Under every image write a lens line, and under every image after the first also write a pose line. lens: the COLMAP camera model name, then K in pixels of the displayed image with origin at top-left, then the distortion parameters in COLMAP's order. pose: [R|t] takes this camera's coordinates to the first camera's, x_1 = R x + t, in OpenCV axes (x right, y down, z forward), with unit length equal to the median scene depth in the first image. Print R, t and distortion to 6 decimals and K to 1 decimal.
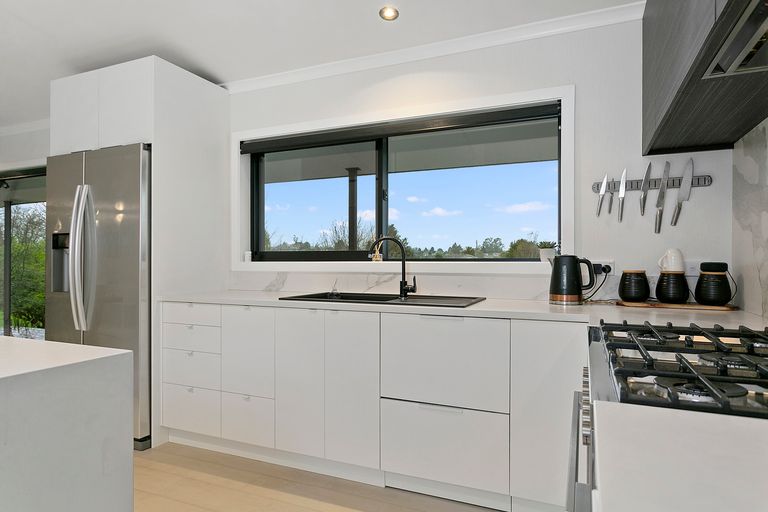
lens RADIAL K [[463.4, 0, 384.0], [0, 463.4, 256.0], [0, 0, 1]] dist [0.006435, 0.000664]
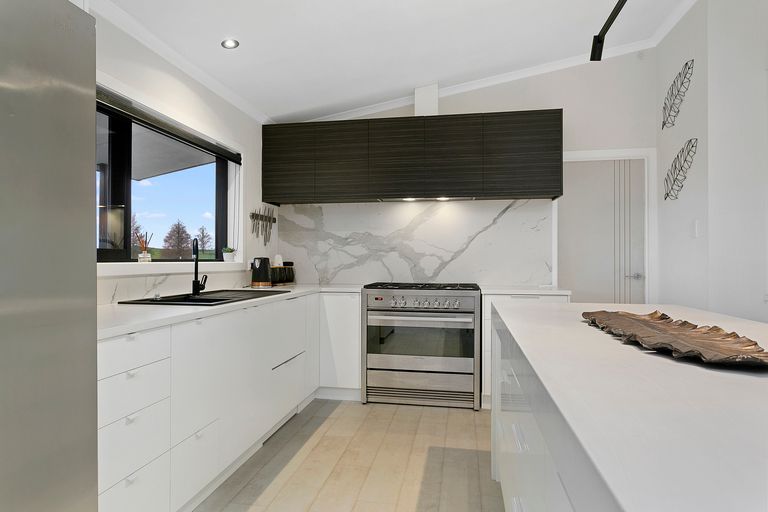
lens RADIAL K [[463.4, 0, 384.0], [0, 463.4, 256.0], [0, 0, 1]] dist [0.006435, 0.000664]
pose [[-0.277441, 0.010038, 0.960690, -1.099112], [-0.002021, 0.999937, -0.011032, 0.010016], [-0.960740, -0.005002, -0.277404, 0.889278]]
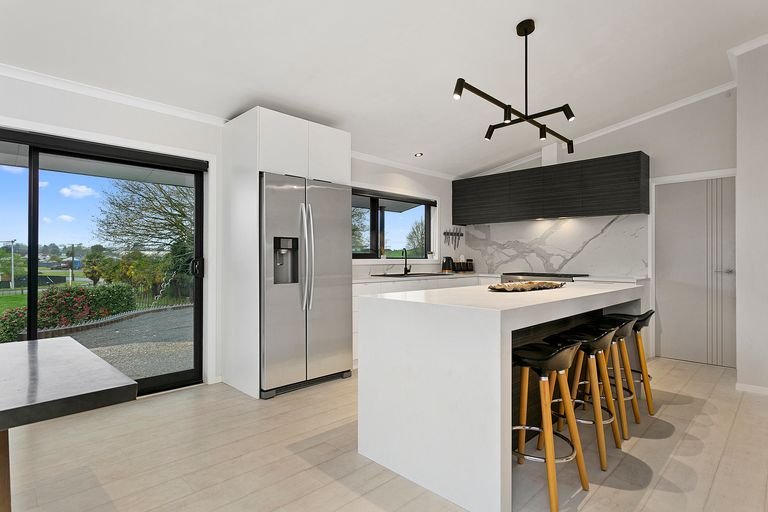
lens RADIAL K [[402.2, 0, 384.0], [0, 402.2, 256.0], [0, 0, 1]] dist [-0.001359, -0.000301]
pose [[0.323075, 0.005586, 0.946357, -1.844916], [-0.004108, 0.999981, -0.004500, 0.007264], [-0.946364, -0.002434, 0.323092, 0.475487]]
